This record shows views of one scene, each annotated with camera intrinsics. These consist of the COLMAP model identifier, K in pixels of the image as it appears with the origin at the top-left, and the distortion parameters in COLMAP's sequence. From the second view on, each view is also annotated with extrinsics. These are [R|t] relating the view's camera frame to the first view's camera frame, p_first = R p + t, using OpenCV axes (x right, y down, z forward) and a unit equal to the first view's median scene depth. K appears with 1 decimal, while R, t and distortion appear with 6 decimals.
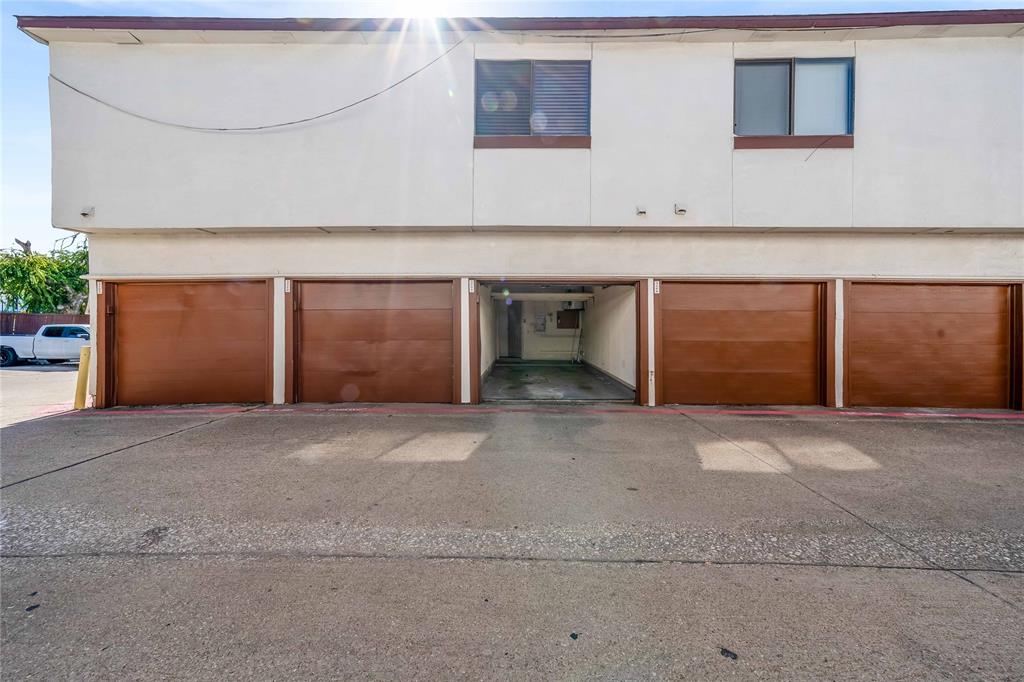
lens RADIAL K [[371.0, 0, 514.0], [0, 371.0, 318.9], [0, 0, 1]] dist [0.001450, 0.000067]
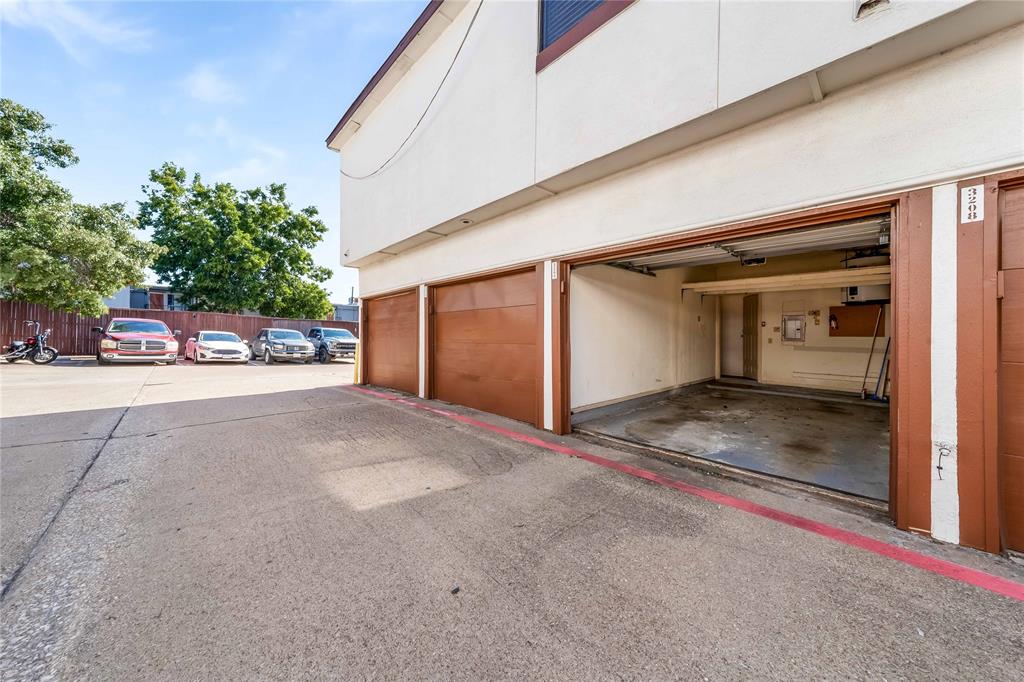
lens RADIAL K [[357.2, 0, 511.6], [0, 357.2, 332.3], [0, 0, 1]] dist [0.005172, 0.000186]
pose [[0.692841, -0.002429, -0.721086, 0.330060], [0.004168, 0.999991, 0.000636, 0.031774], [0.721078, -0.003446, 0.692845, 0.456505]]
